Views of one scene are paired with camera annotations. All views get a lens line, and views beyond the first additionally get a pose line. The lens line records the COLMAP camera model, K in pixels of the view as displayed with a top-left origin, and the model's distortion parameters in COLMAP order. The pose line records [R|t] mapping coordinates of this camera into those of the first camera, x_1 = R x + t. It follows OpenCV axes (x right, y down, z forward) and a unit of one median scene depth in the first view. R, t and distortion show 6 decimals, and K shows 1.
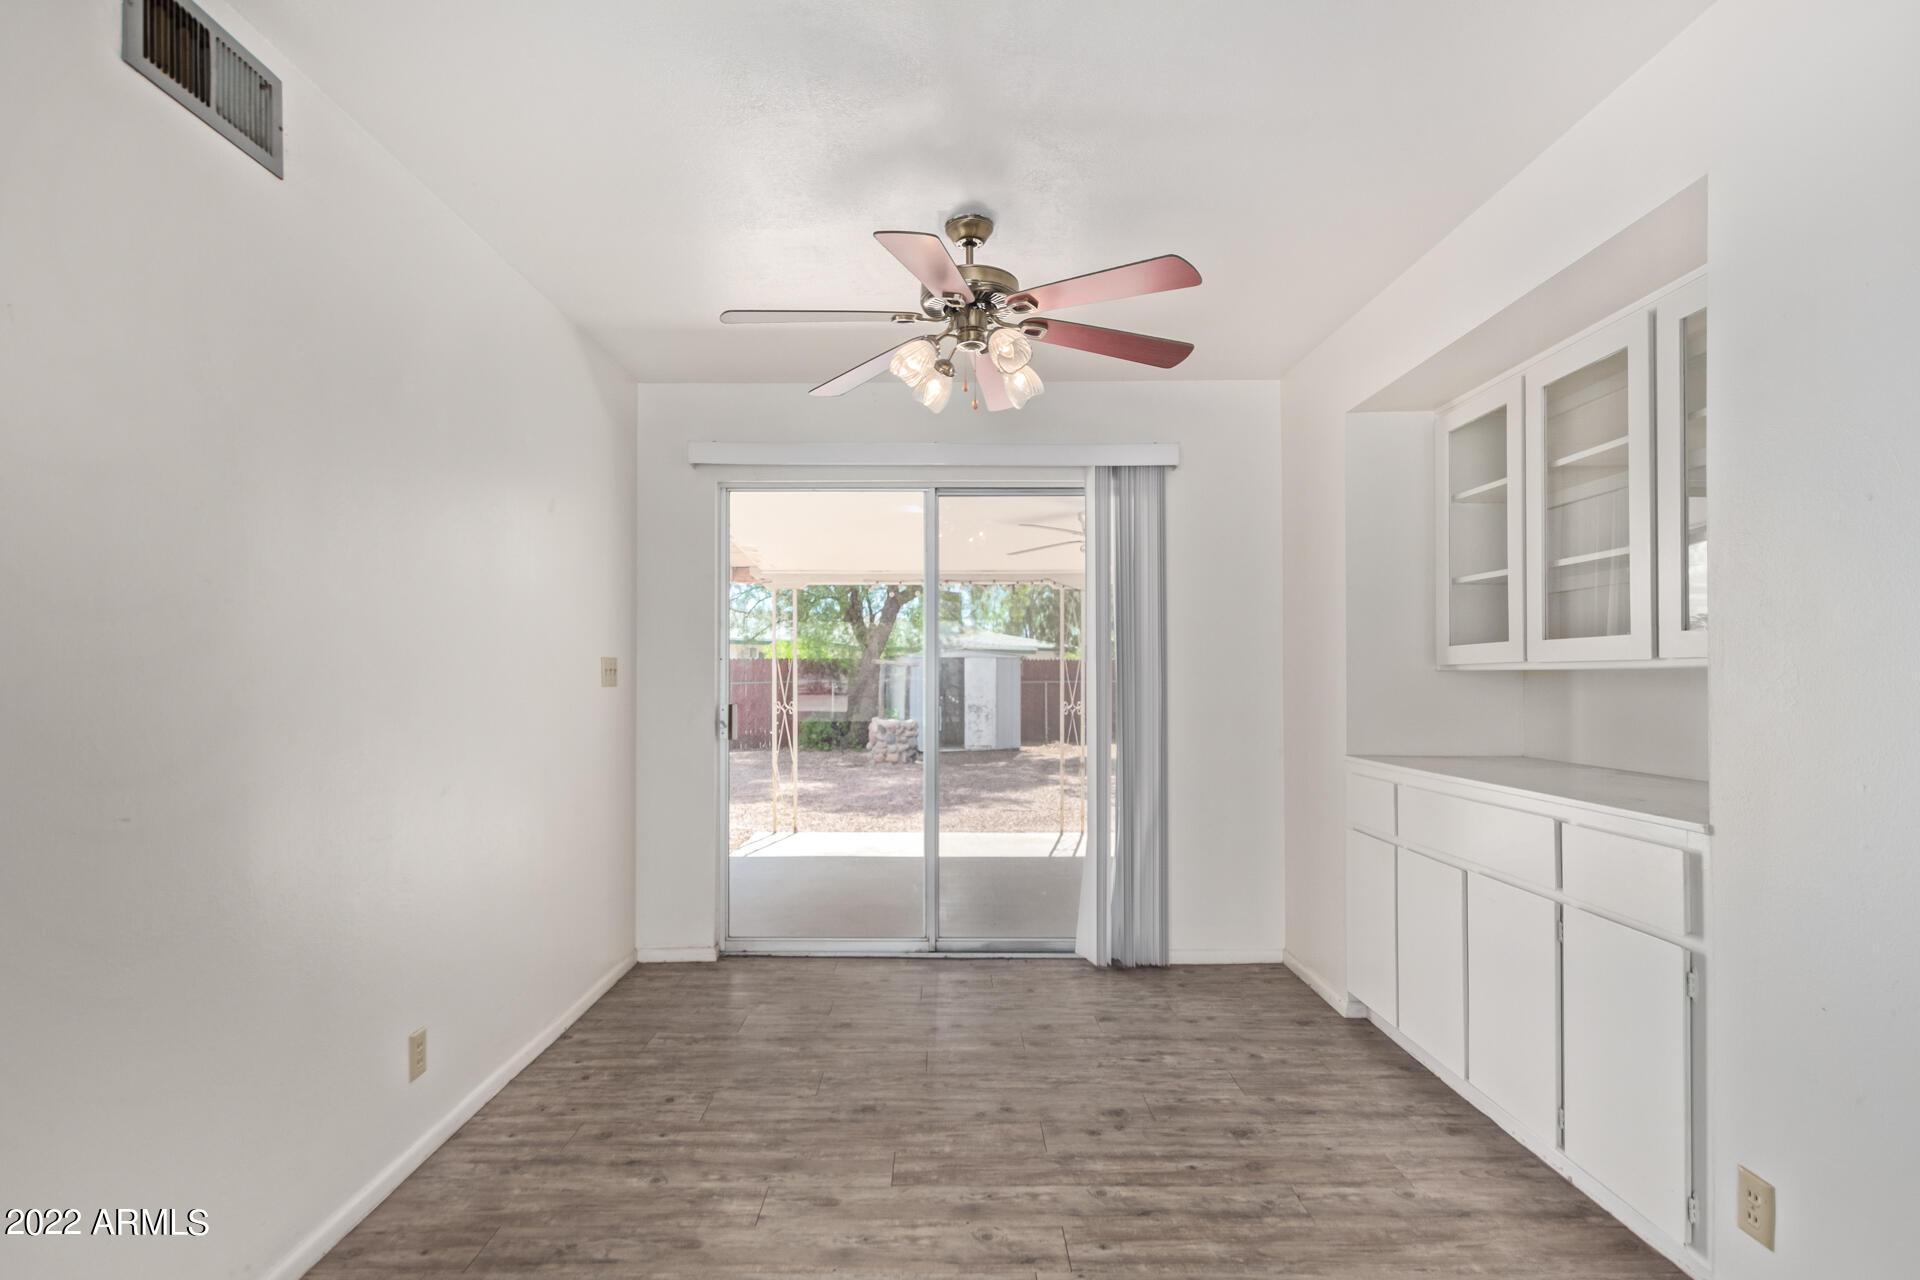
lens RADIAL K [[901.6, 0, 955.2], [0, 901.6, 668.8], [0, 0, 1]] dist [0.000464, -0.000209]
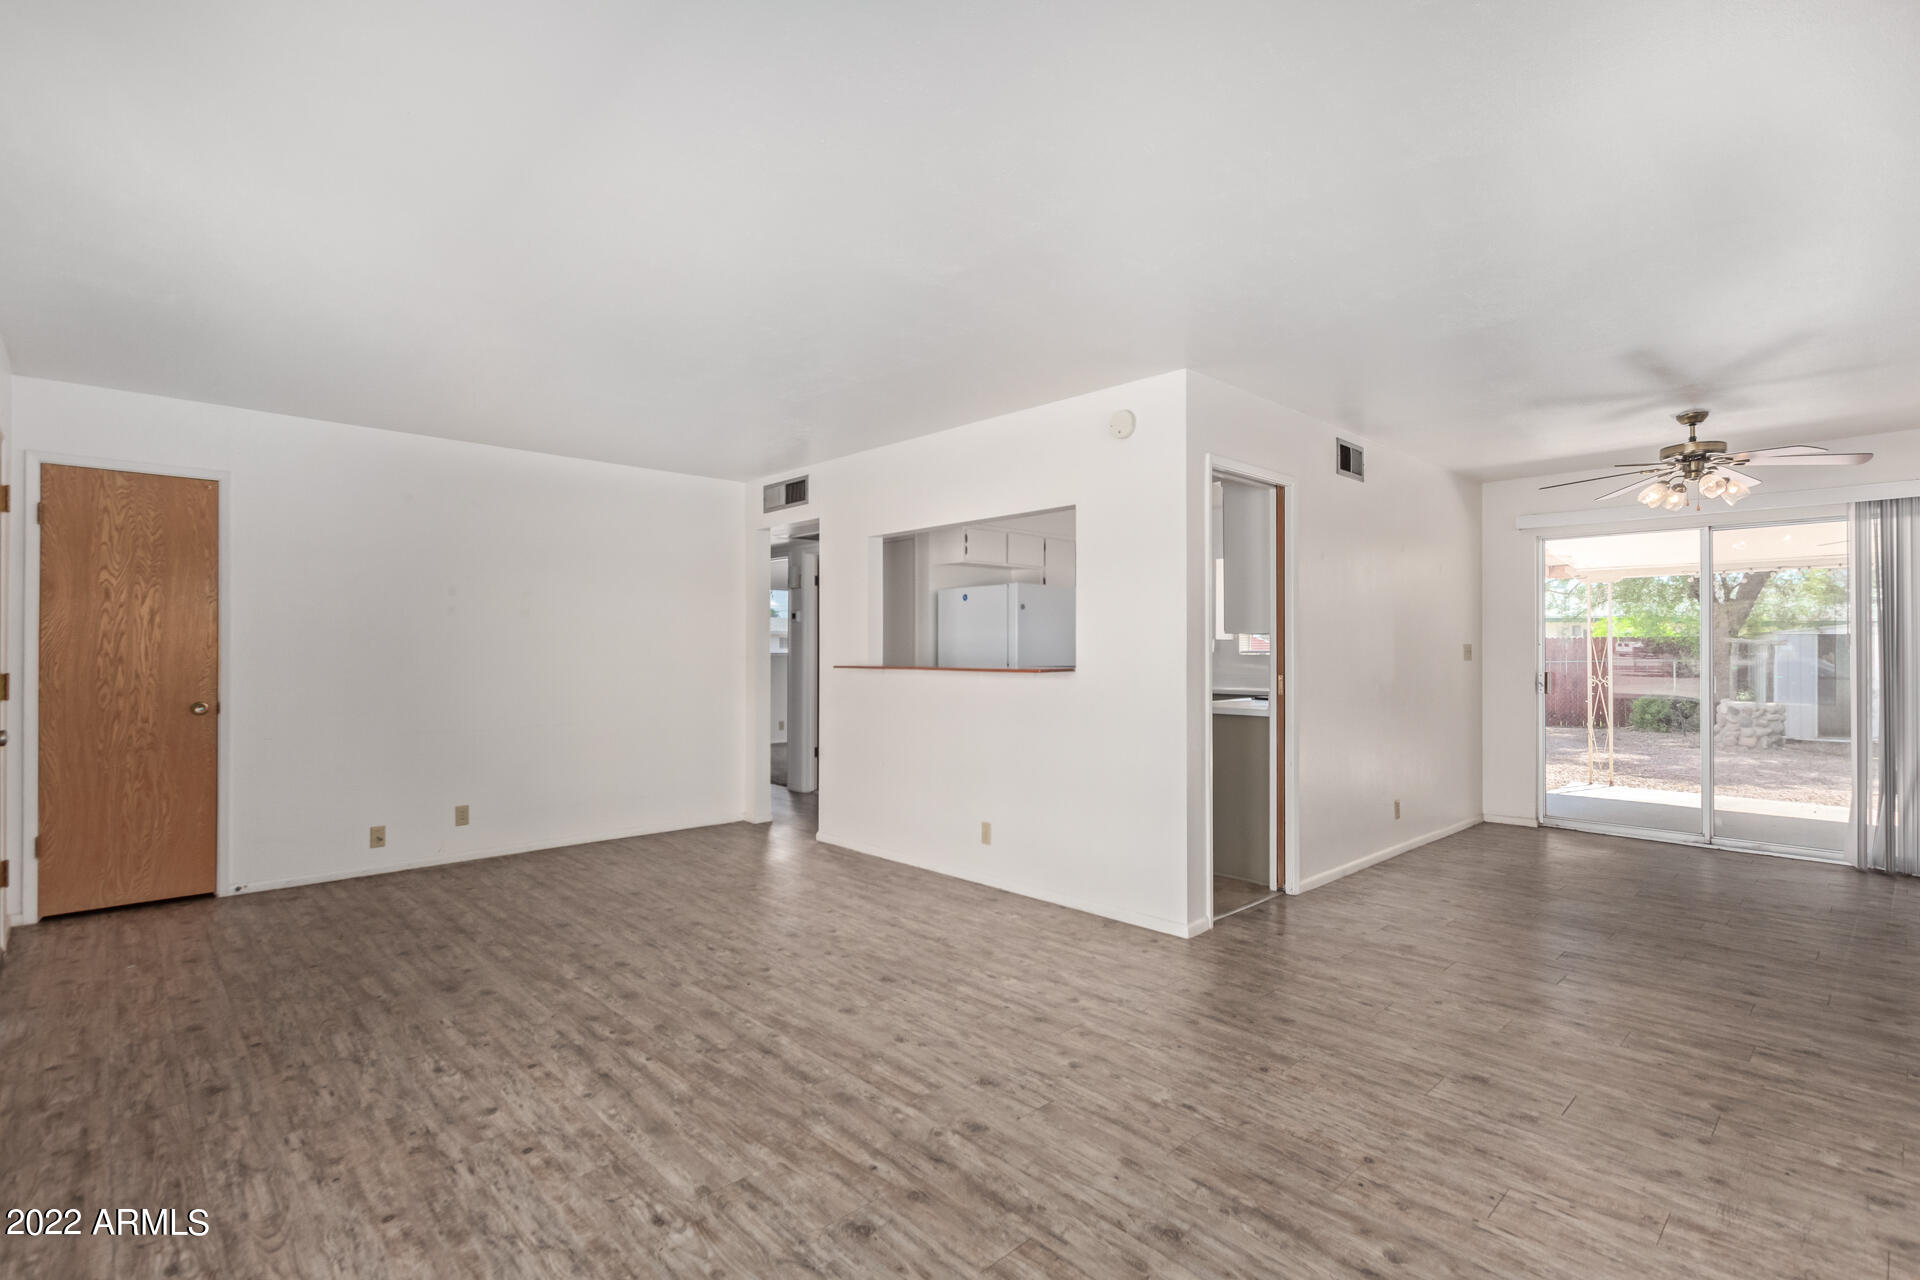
lens RADIAL K [[899.9, 0, 958.9], [0, 899.9, 645.3], [0, 0, 1]] dist [0.001828, -0.000513]
pose [[0.679316, -0.000881, -0.733846, 0.100701], [0.001335, 0.999999, 0.000035, -0.004623], [0.733845, -0.001004, 0.679316, -0.394111]]
